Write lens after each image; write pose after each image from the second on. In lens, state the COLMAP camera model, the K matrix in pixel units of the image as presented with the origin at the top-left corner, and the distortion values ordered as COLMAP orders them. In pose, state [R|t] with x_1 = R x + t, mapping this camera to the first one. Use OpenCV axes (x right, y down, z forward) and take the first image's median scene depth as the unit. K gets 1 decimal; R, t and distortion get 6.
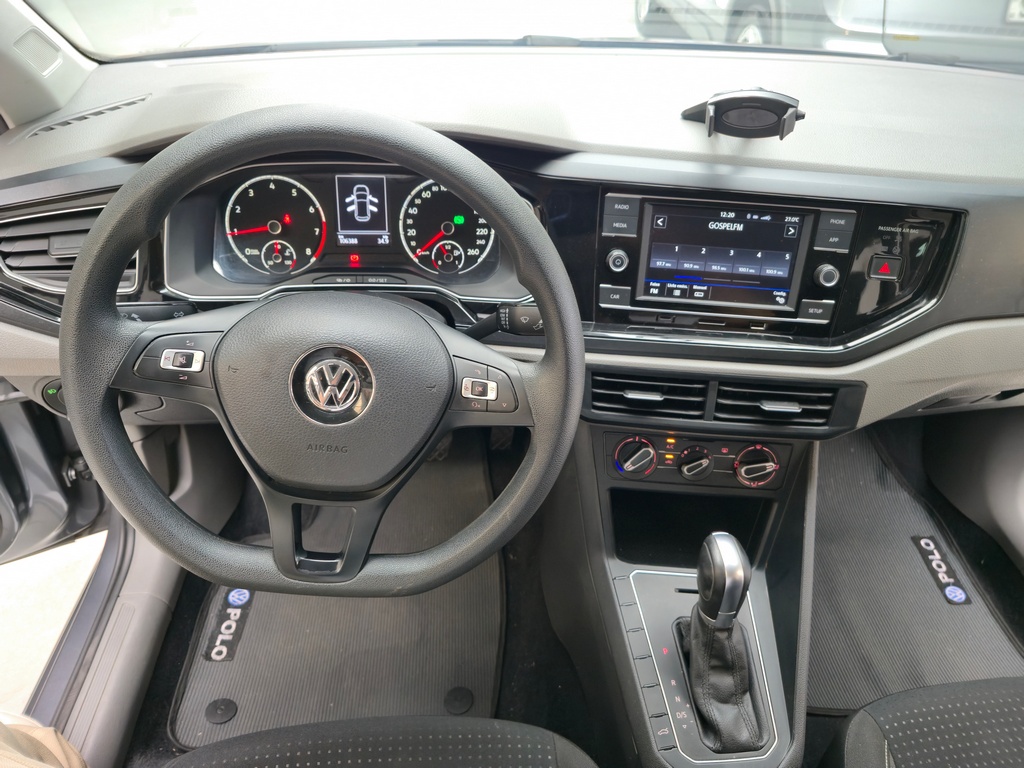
lens RADIAL K [[703.7, 0, 502.1], [0, 703.7, 379.4], [0, 0, 1]] dist [0.036174, -0.042199]
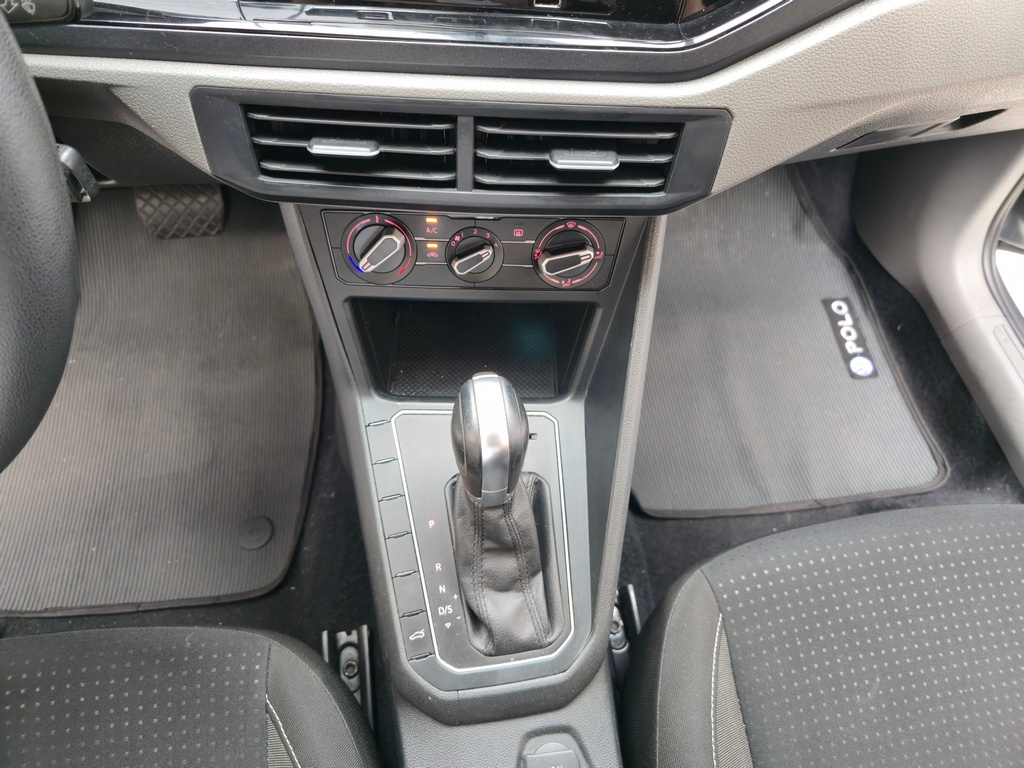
lens RADIAL K [[703.7, 0, 514.0], [0, 703.7, 385.3], [0, 0, 1]] dist [0.036174, -0.042199]
pose [[0.996411, -0.056465, 0.063060, 0.286912], [0.028917, 0.927245, 0.373337, -0.007711], [-0.079553, -0.370174, 0.925550, 0.404840]]
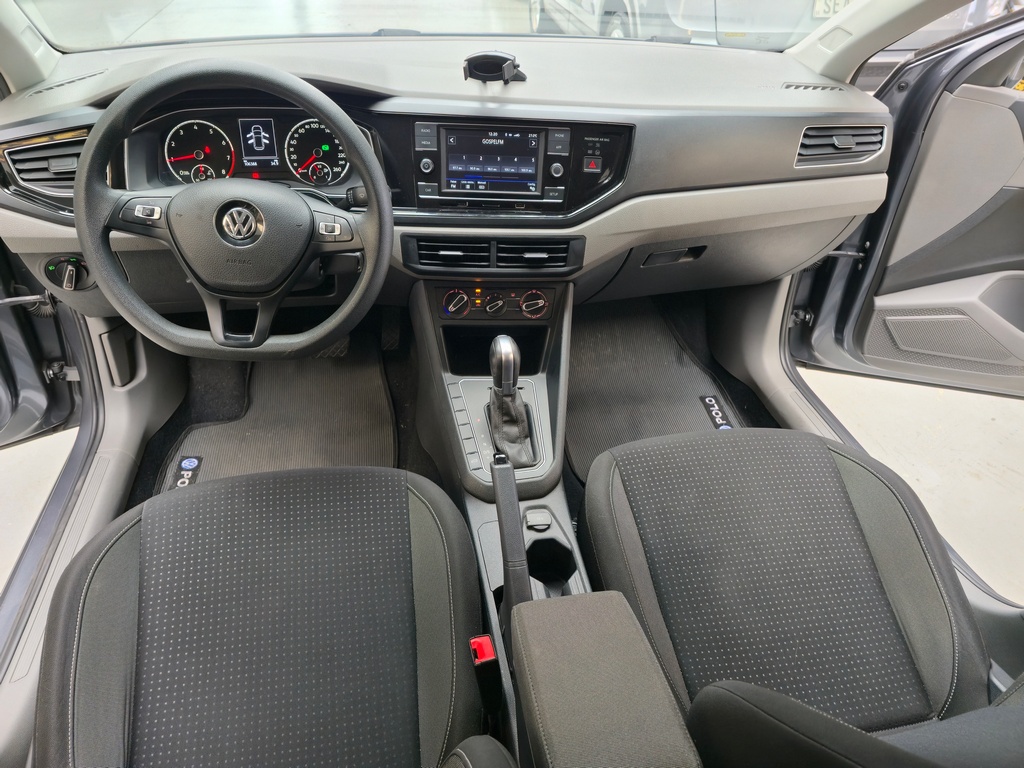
lens RADIAL K [[703.7, 0, 509.5], [0, 703.7, 389.0], [0, 0, 1]] dist [0.036174, -0.042199]
pose [[0.994027, -0.063140, 0.089018, 0.171737], [0.063413, 0.997987, -0.000233, 0.331133], [-0.088824, 0.005876, 0.996030, -0.565328]]
